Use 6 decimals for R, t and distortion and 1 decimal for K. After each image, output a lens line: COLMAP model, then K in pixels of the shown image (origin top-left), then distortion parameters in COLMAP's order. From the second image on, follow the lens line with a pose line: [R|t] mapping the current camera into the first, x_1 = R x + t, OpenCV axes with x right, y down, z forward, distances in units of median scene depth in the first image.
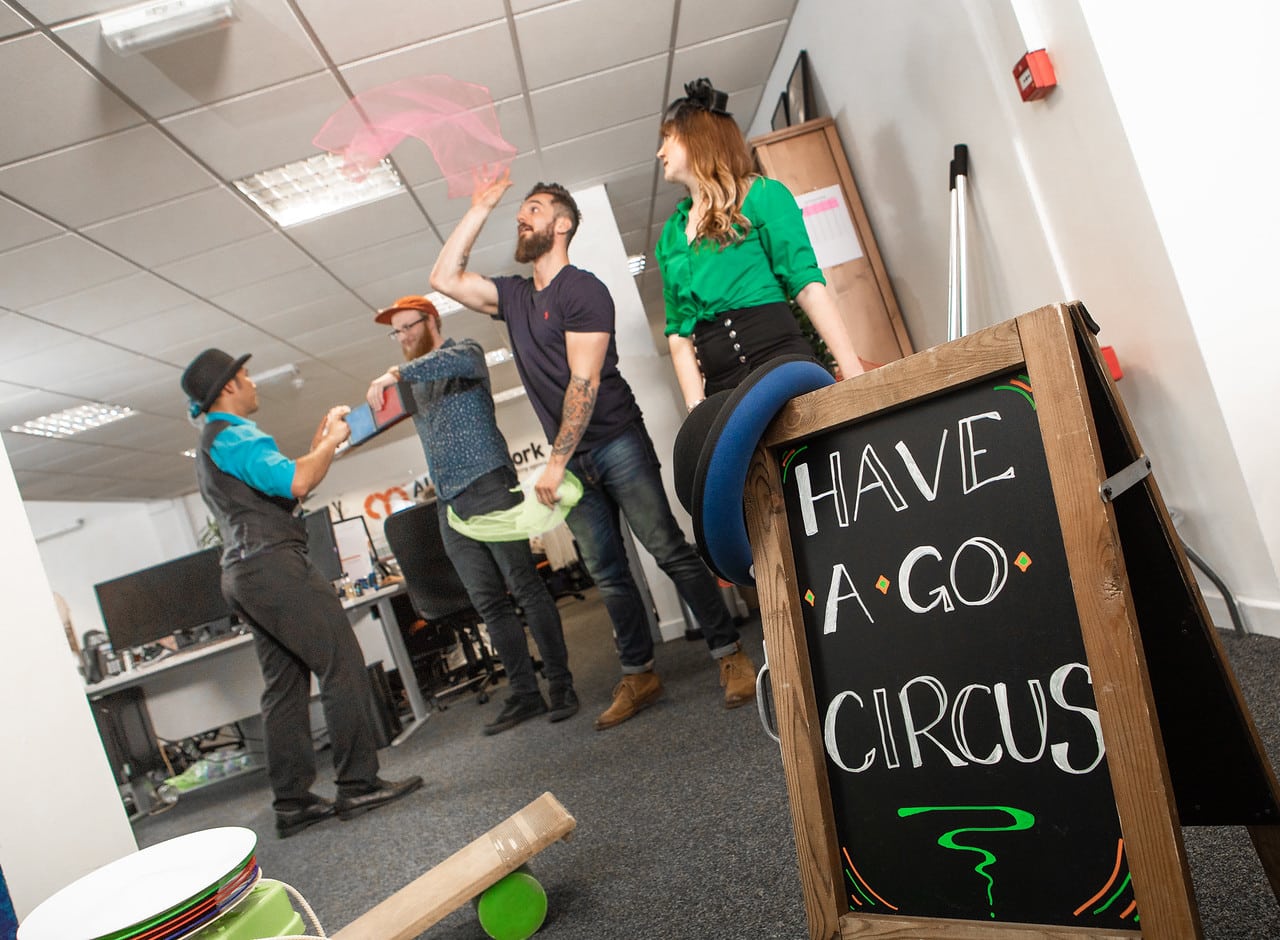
lens RADIAL K [[909.1, 0, 640.0], [0, 909.1, 470.0], [0, 0, 1]] dist [-0.030853, 0.002619]
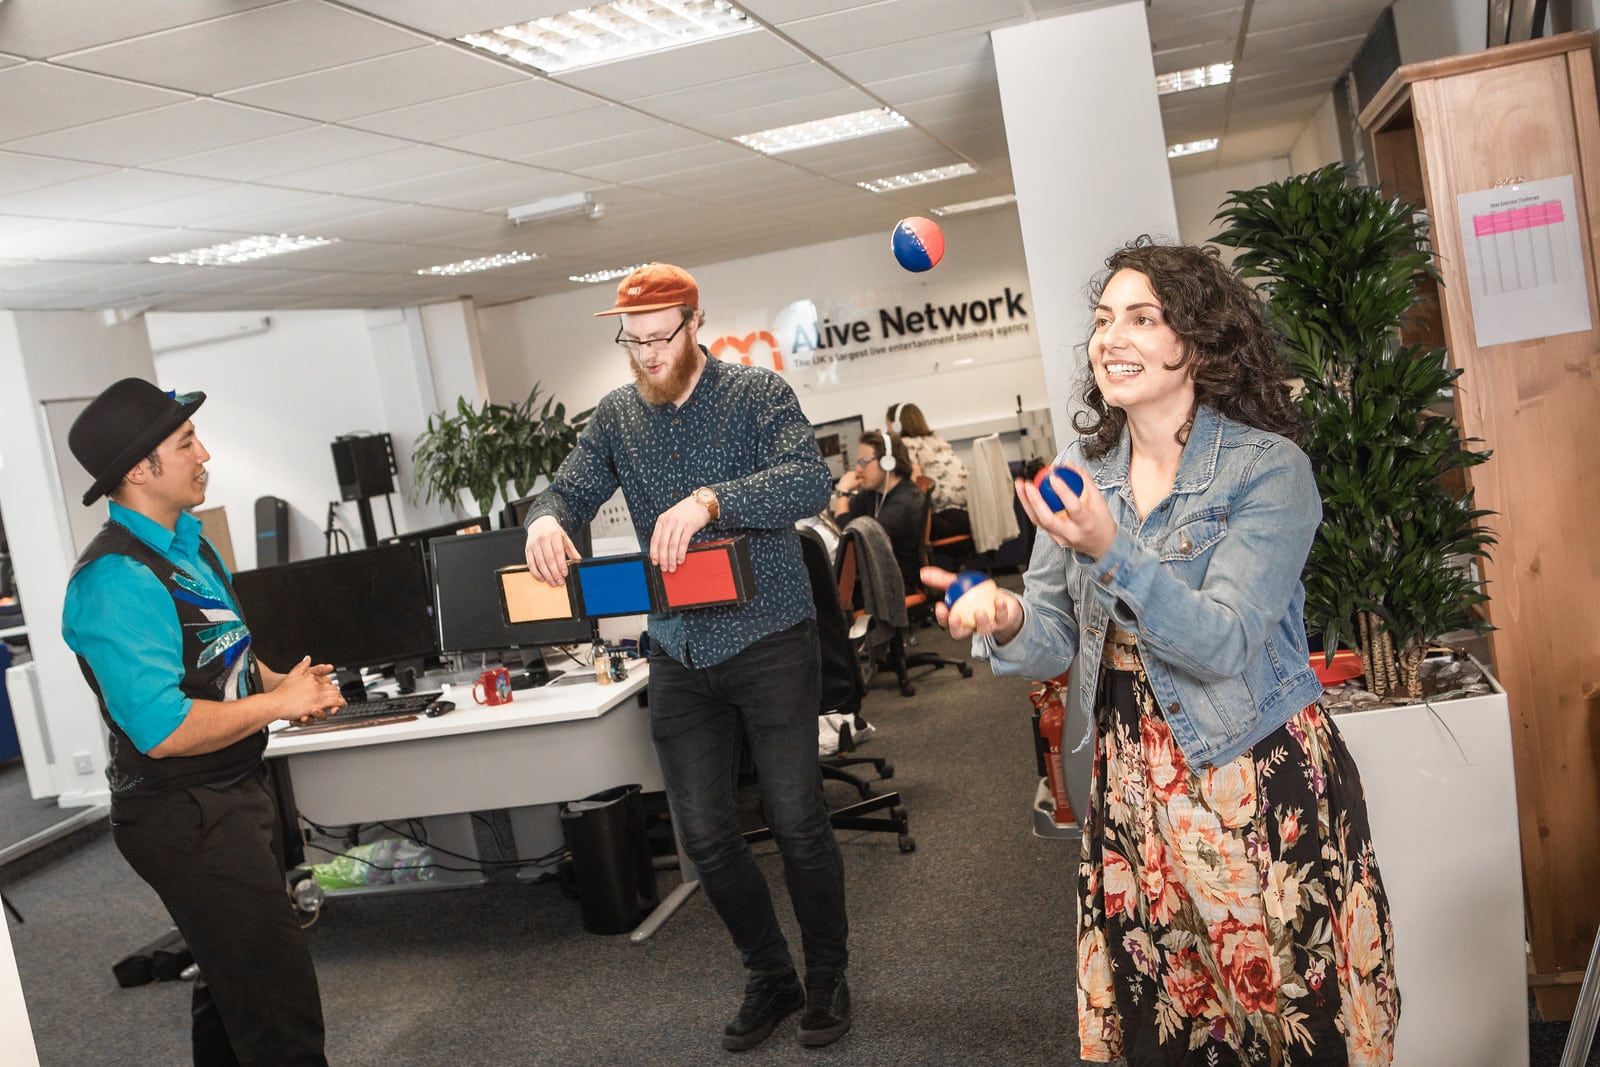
lens RADIAL K [[1606.7, 0, 800.0], [0, 1606.7, 533.5], [0, 0, 1]] dist [0.004471, 0.014830]
pose [[0.959092, 0.170669, -0.225864, 0.028021], [-0.133847, 0.976409, 0.169441, -0.128879], [0.249454, -0.132279, 0.959310, 0.013094]]
